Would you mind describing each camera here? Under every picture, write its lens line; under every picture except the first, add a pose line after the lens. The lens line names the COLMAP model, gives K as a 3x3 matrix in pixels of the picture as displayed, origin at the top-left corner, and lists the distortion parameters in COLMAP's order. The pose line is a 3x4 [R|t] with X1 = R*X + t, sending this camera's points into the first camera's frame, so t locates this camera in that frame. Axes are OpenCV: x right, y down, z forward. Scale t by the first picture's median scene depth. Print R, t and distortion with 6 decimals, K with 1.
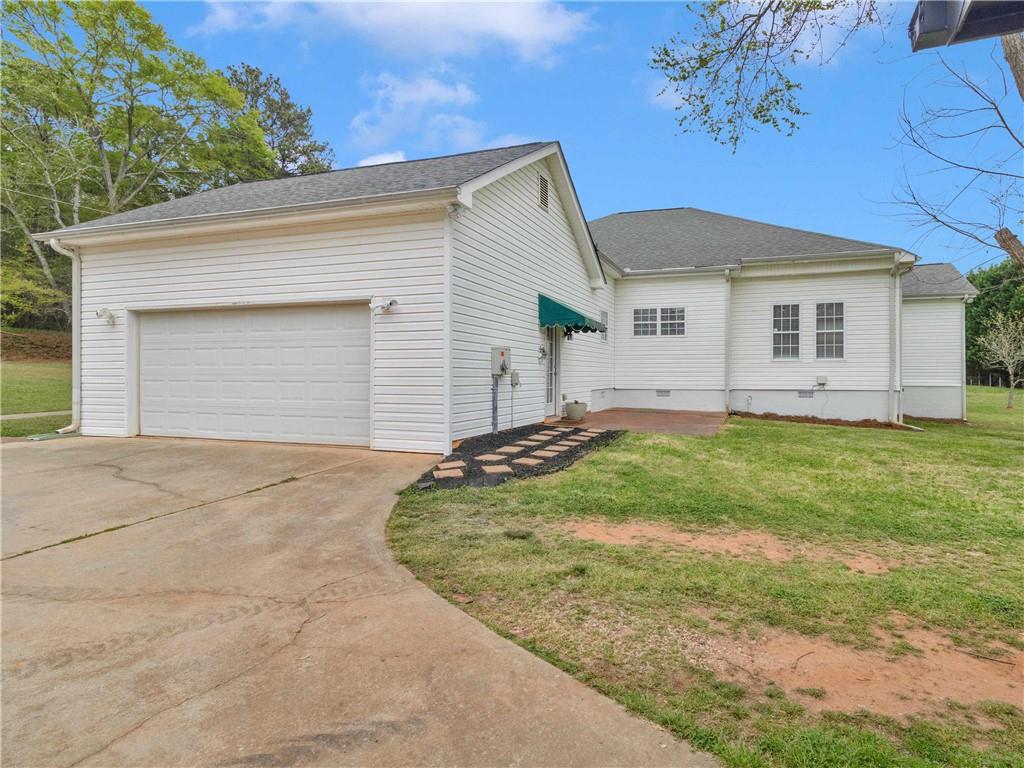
lens RADIAL K [[532.2, 0, 512.4], [0, 532.2, 376.8], [0, 0, 1]] dist [-0.000155, 0.000281]
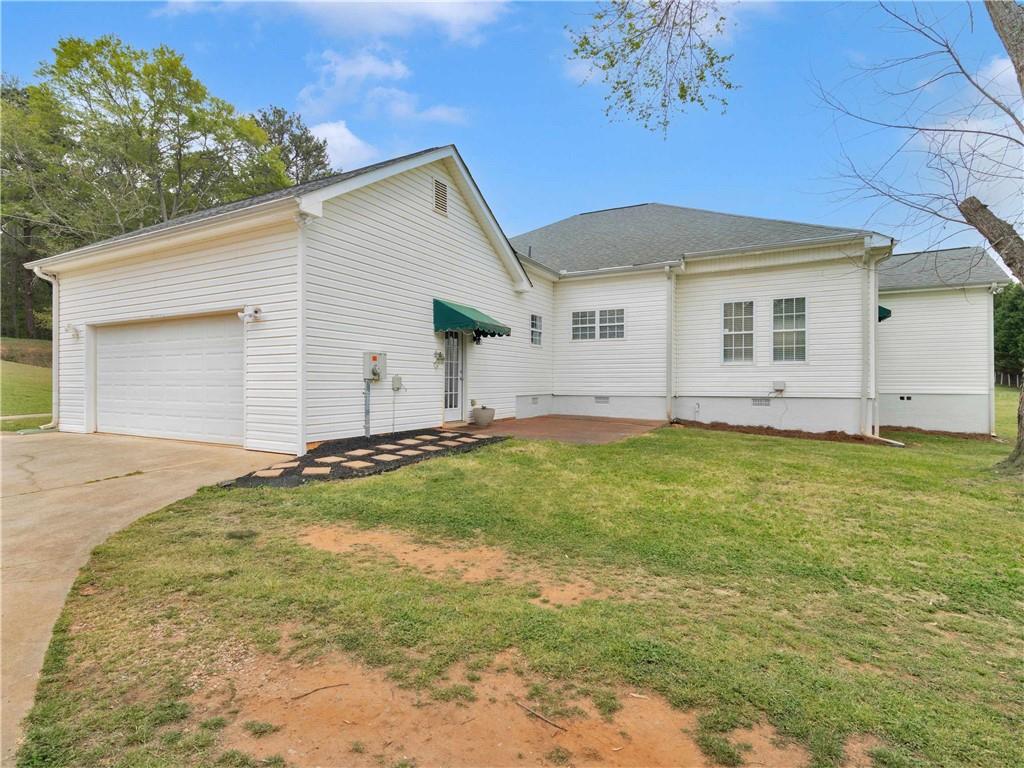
lens RADIAL K [[514.2, 0, 512.0], [0, 514.2, 384.0], [0, 0, 1]] dist [-0.000363, -0.000284]
pose [[0.977443, -0.000494, -0.211197, 0.340253], [-0.000564, 0.999988, -0.004953, 0.007898], [0.211197, 0.004961, 0.977431, 0.074648]]
